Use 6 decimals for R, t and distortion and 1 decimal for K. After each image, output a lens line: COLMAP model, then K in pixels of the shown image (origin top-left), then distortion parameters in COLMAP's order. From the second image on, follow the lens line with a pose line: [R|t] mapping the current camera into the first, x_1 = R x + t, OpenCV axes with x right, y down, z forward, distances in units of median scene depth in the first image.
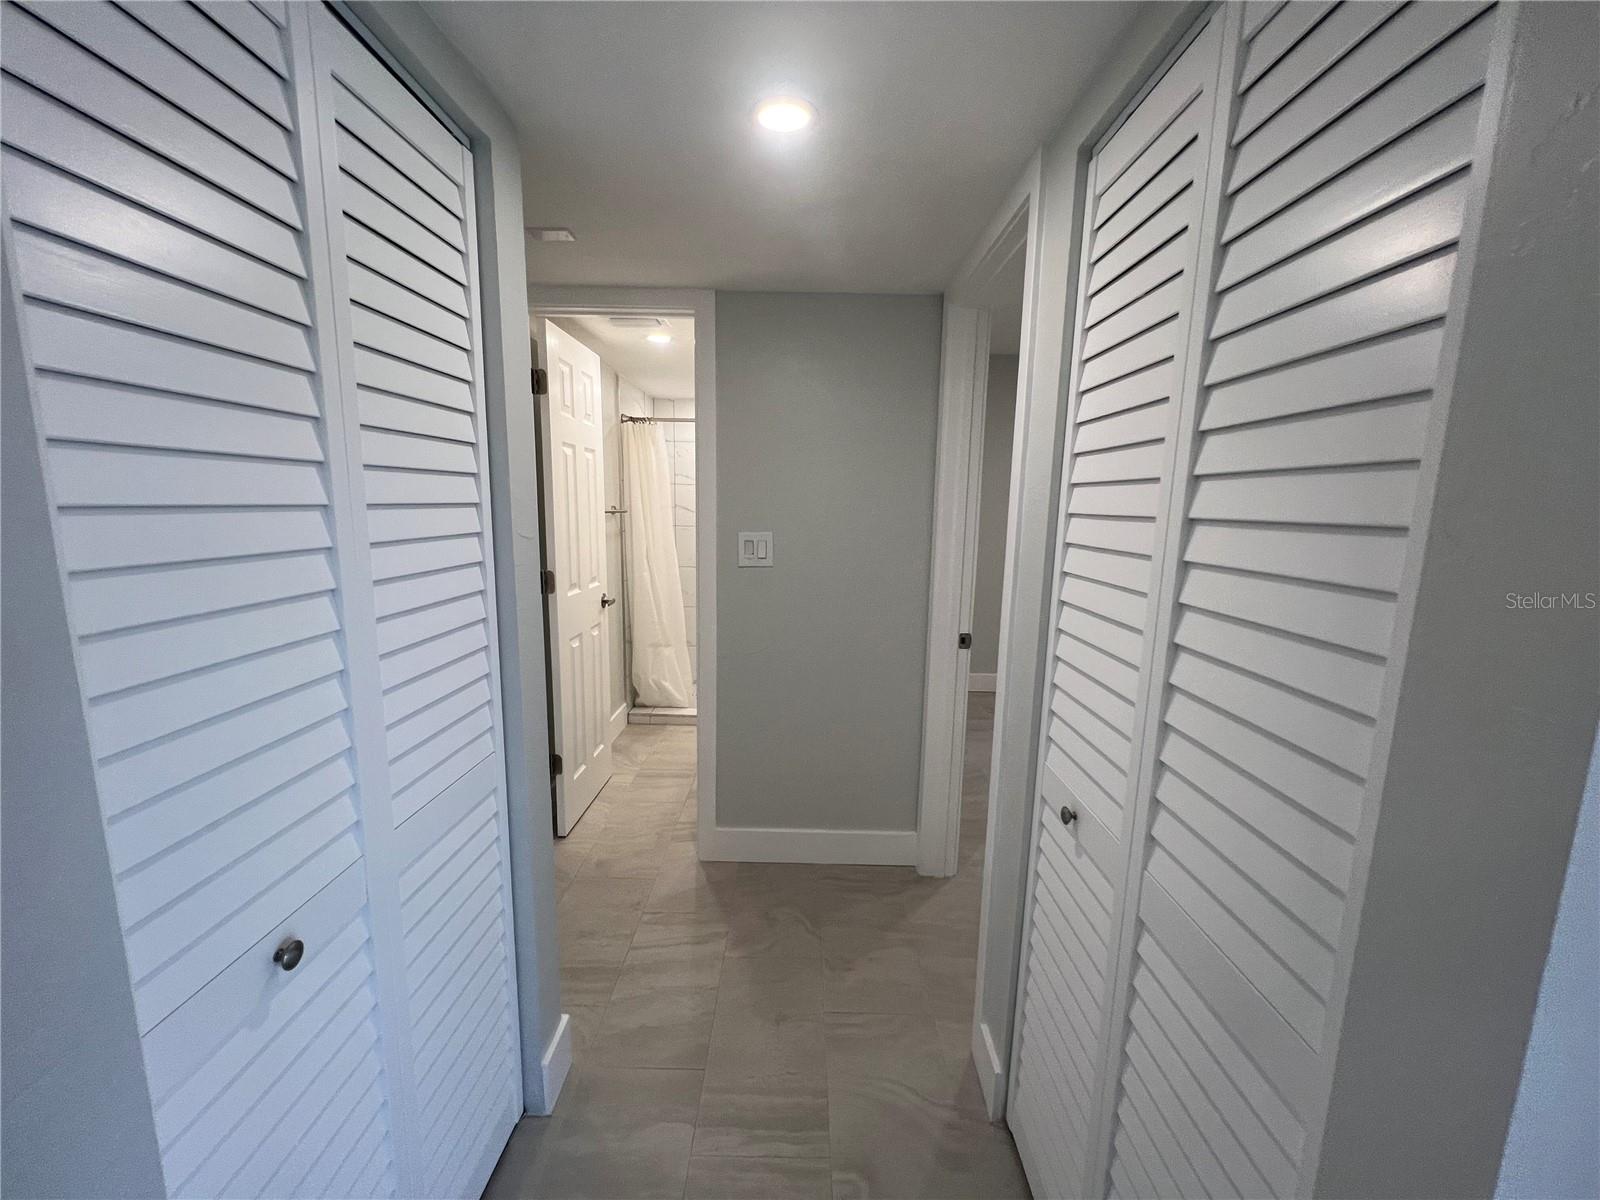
lens RADIAL K [[641.9, 0, 799.8], [0, 641.9, 603.7], [0, 0, 1]] dist [-0.000881, 0.000158]
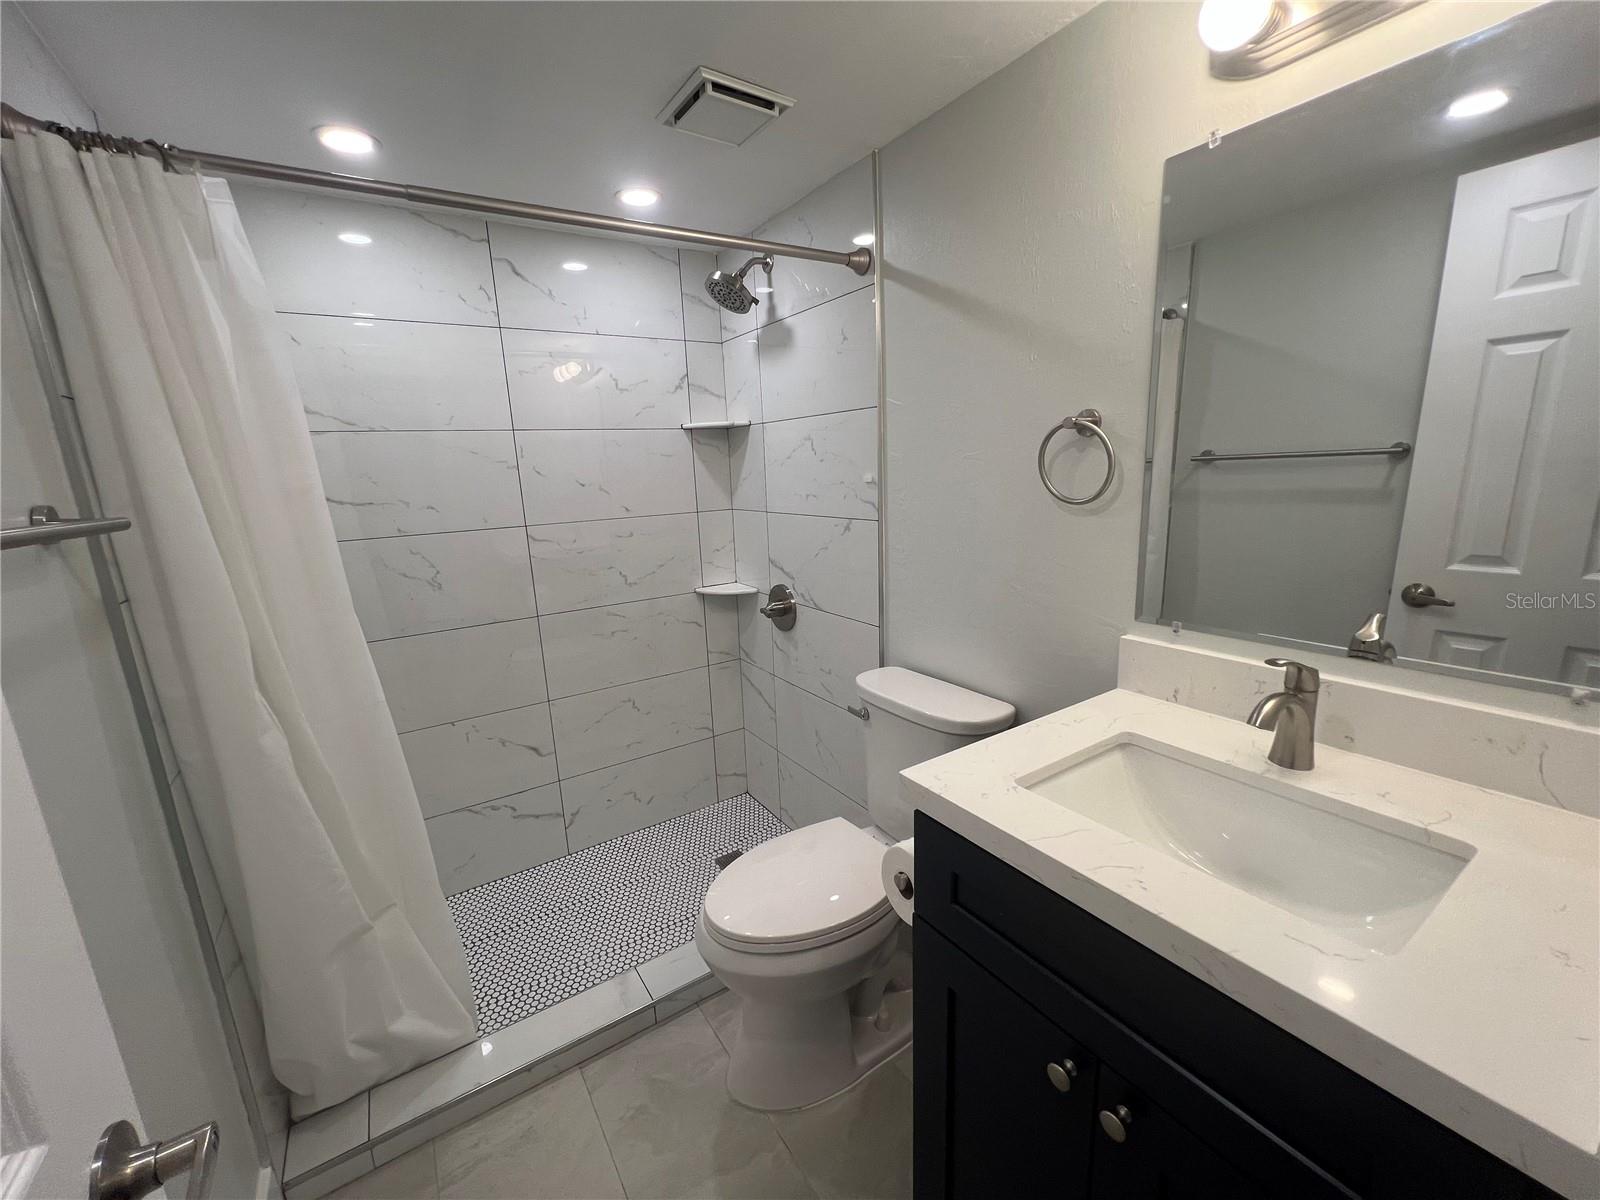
lens RADIAL K [[639.8, 0, 799.3], [0, 639.8, 605.1], [0, 0, 1]] dist [-0.003231, -0.000049]
pose [[0.828034, -0.170465, 0.534137, -0.188368], [0.143226, 0.985364, 0.092437, -0.097282], [-0.542076, -0.000039, 0.840329, 0.645221]]
